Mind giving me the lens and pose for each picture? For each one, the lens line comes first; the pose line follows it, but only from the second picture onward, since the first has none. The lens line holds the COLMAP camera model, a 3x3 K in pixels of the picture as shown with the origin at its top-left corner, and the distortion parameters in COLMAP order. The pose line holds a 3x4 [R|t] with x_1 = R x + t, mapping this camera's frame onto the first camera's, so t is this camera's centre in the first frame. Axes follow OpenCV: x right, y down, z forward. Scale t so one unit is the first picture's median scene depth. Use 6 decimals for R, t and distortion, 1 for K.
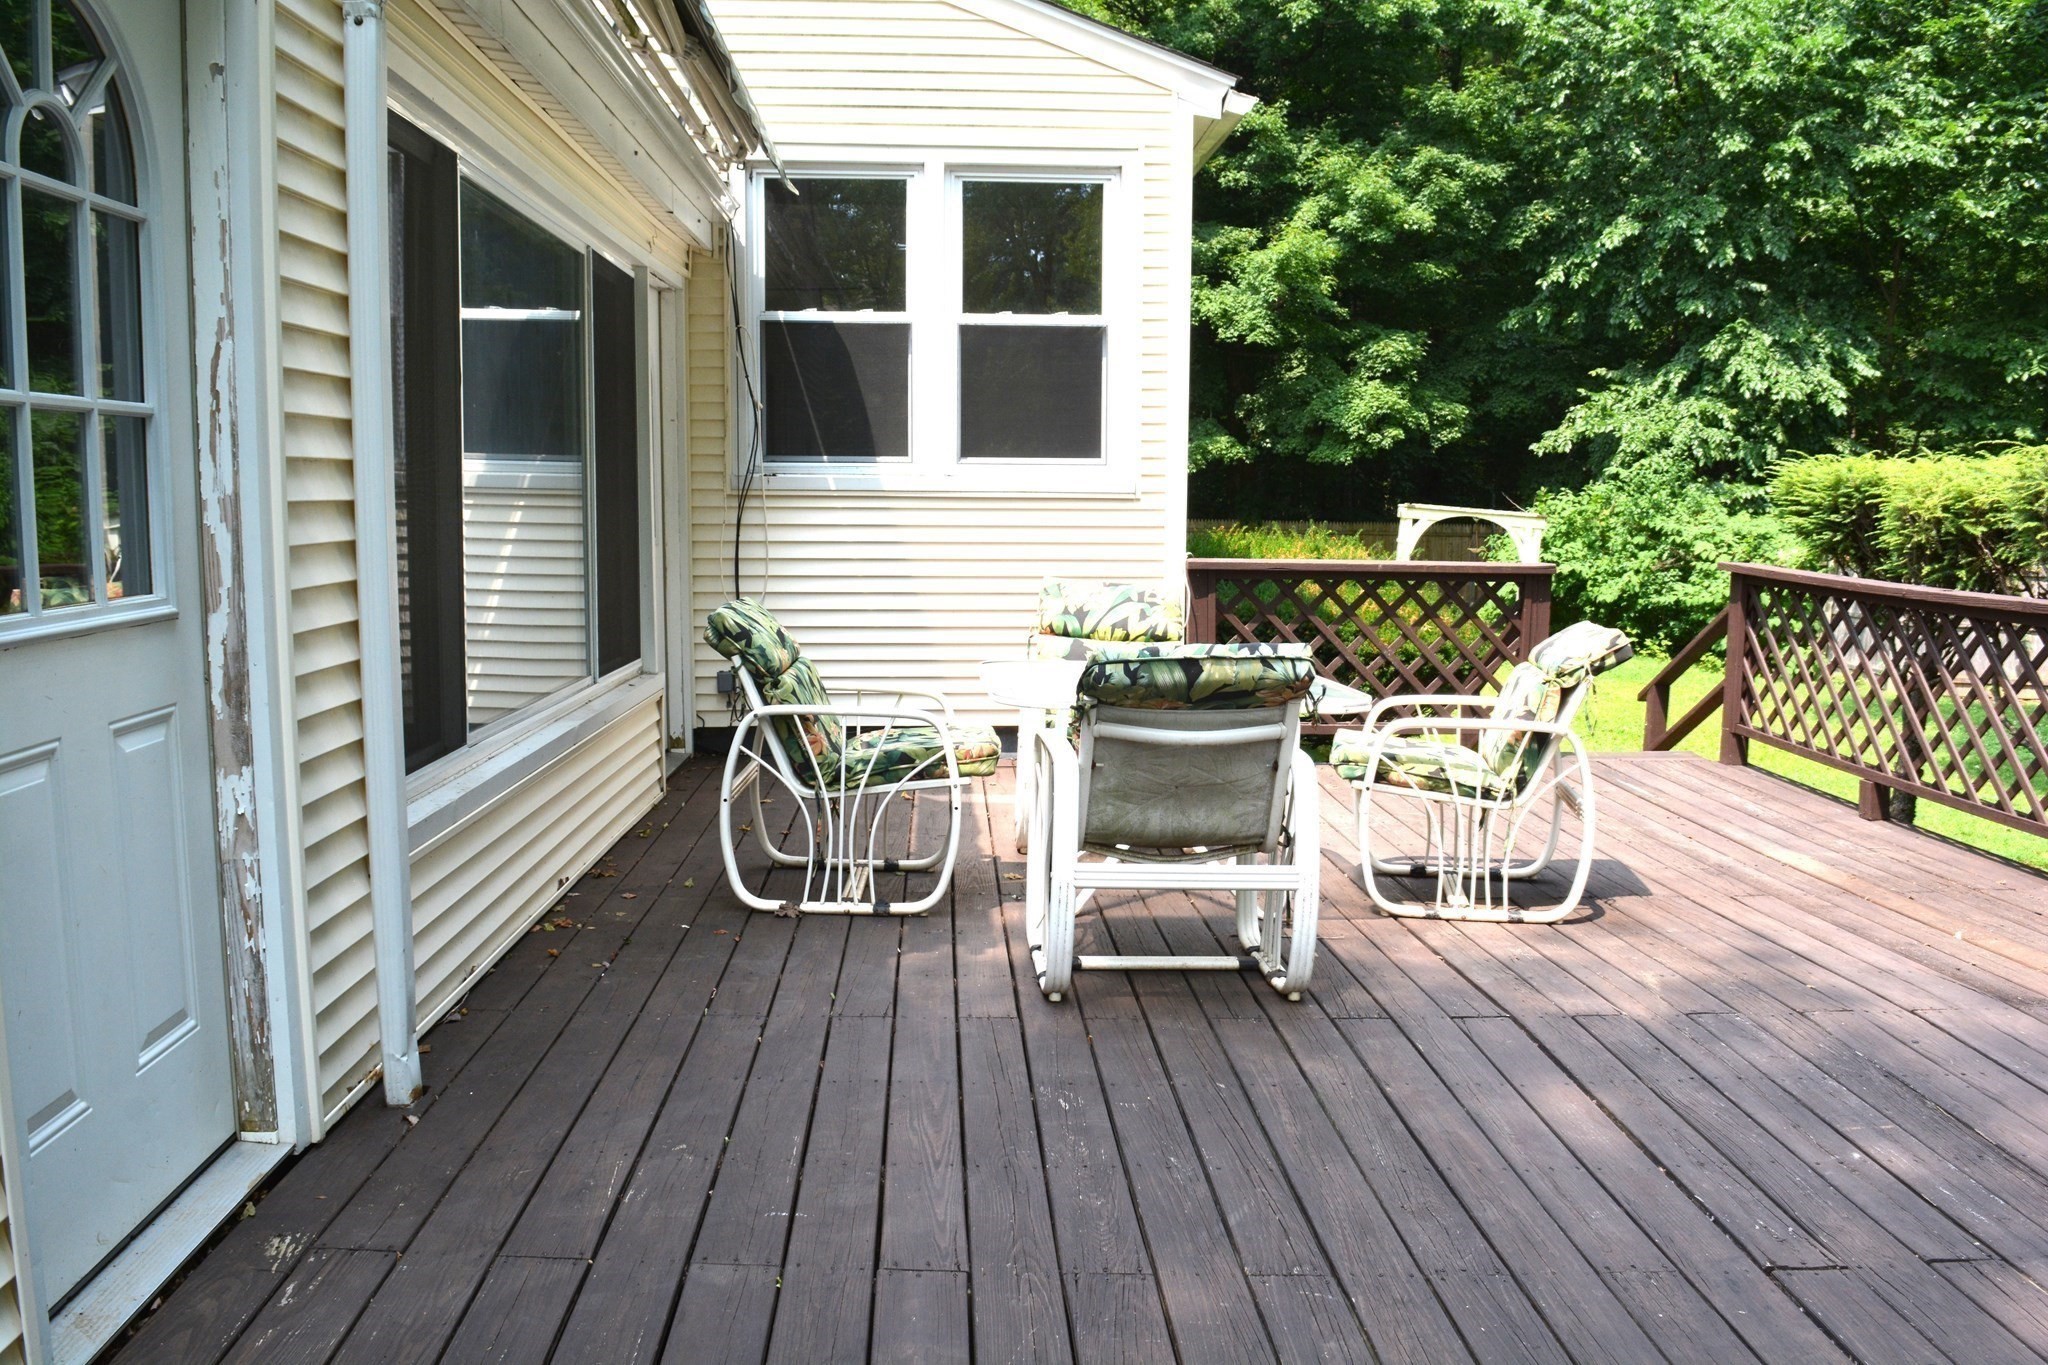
lens RADIAL K [[1596.3, 0, 1037.0], [0, 1596.3, 673.1], [0, 0, 1]] dist [-0.092130, 0.005243]
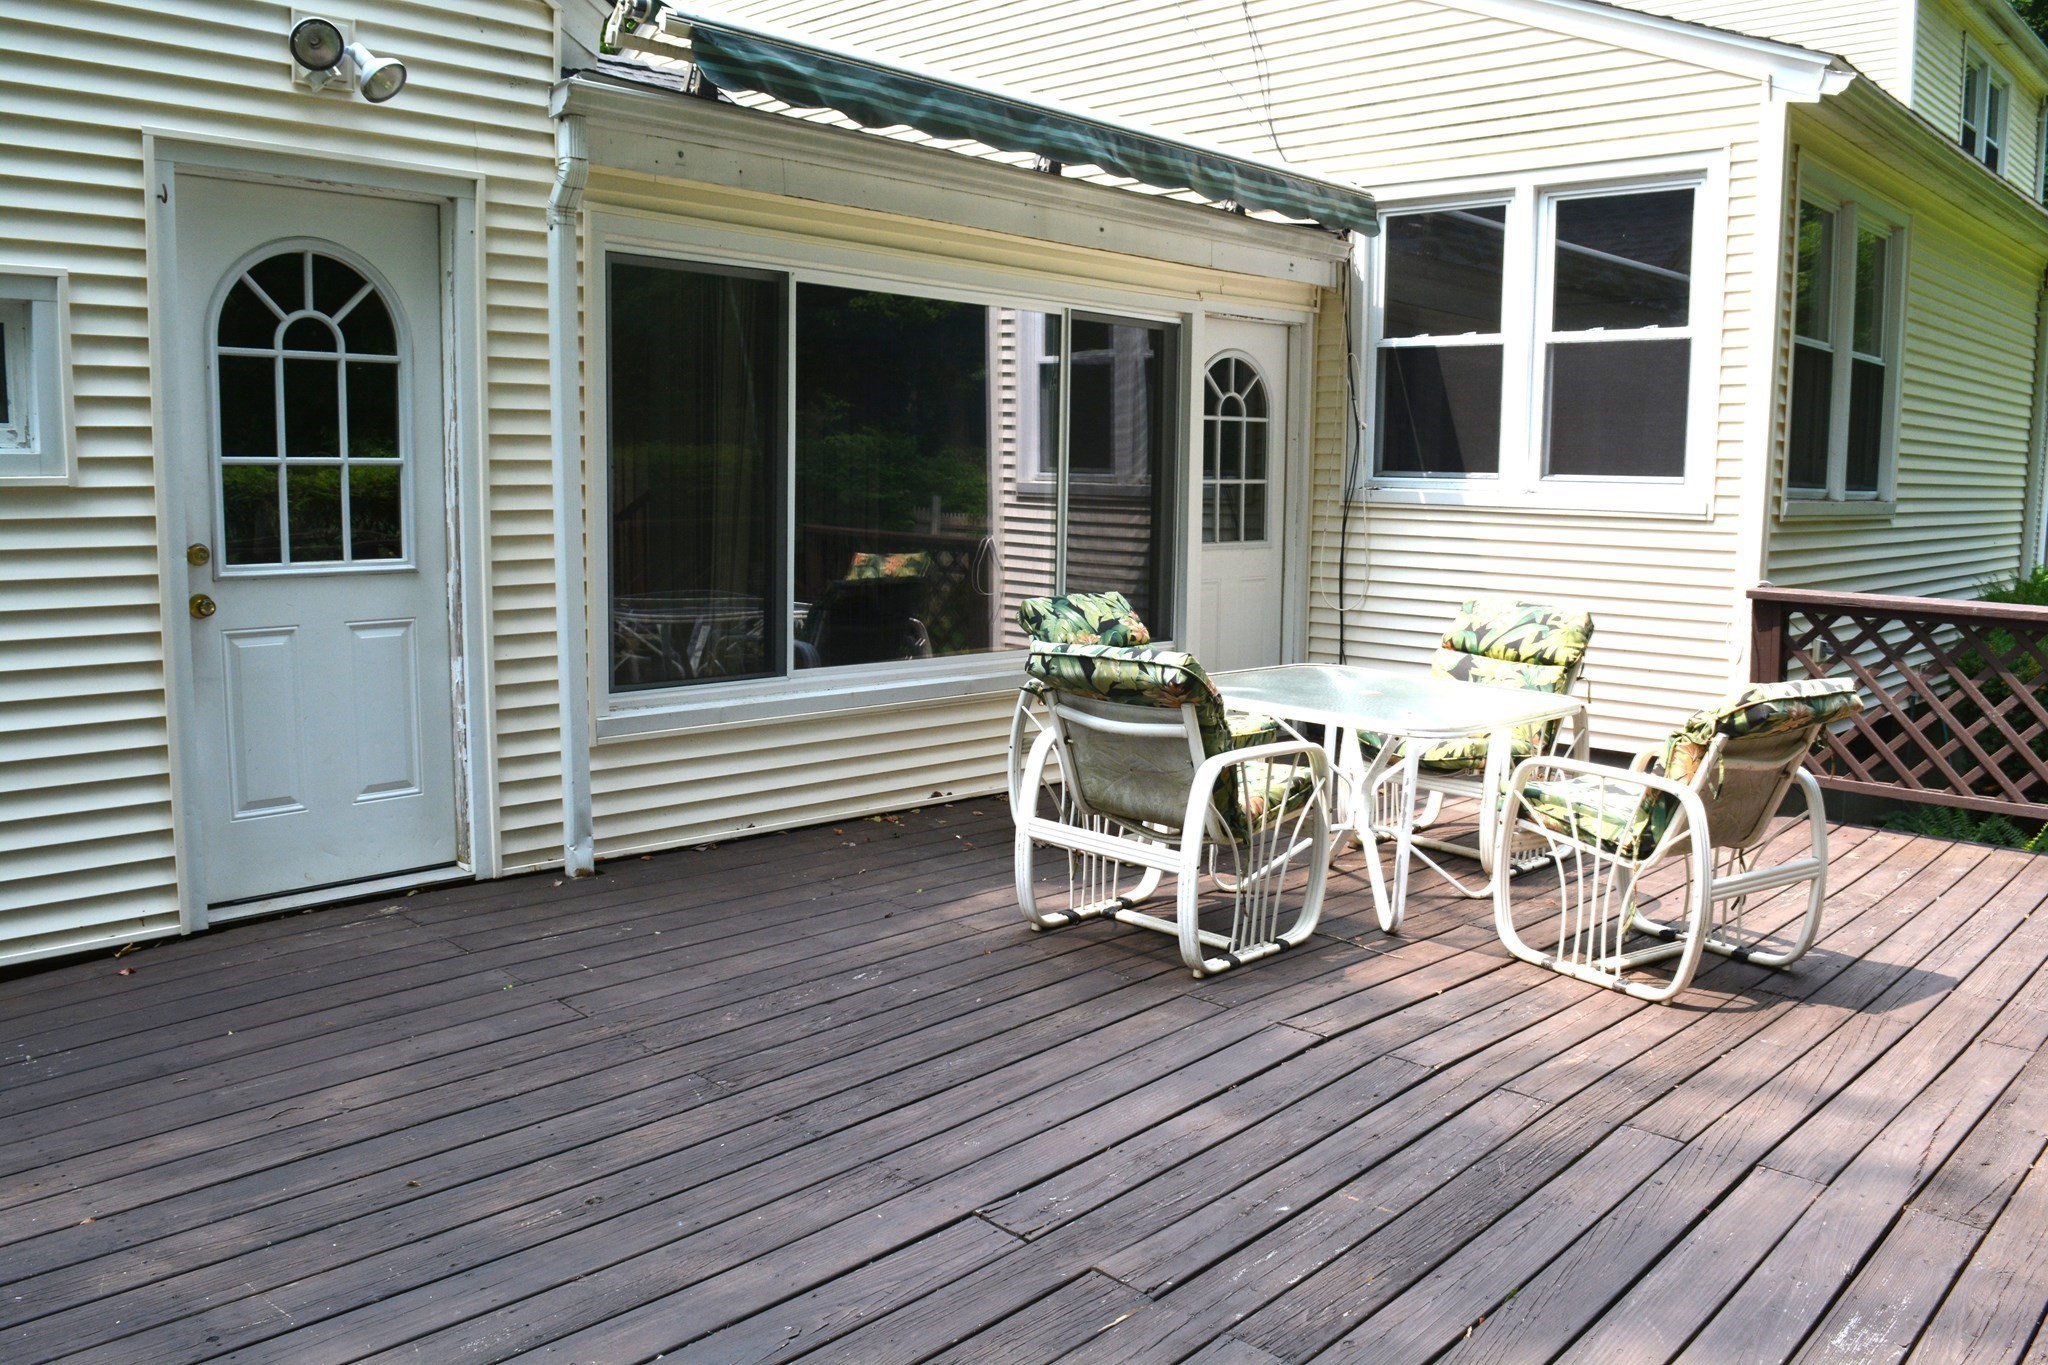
lens RADIAL K [[1596.3, 0, 1037.0], [0, 1596.3, 673.1], [0, 0, 1]] dist [-0.092130, 0.005243]
pose [[0.690770, 0.093592, -0.716992, 0.700034], [-0.092734, 0.994866, 0.040522, -0.031576], [0.717104, 0.038499, 0.695902, 0.116146]]
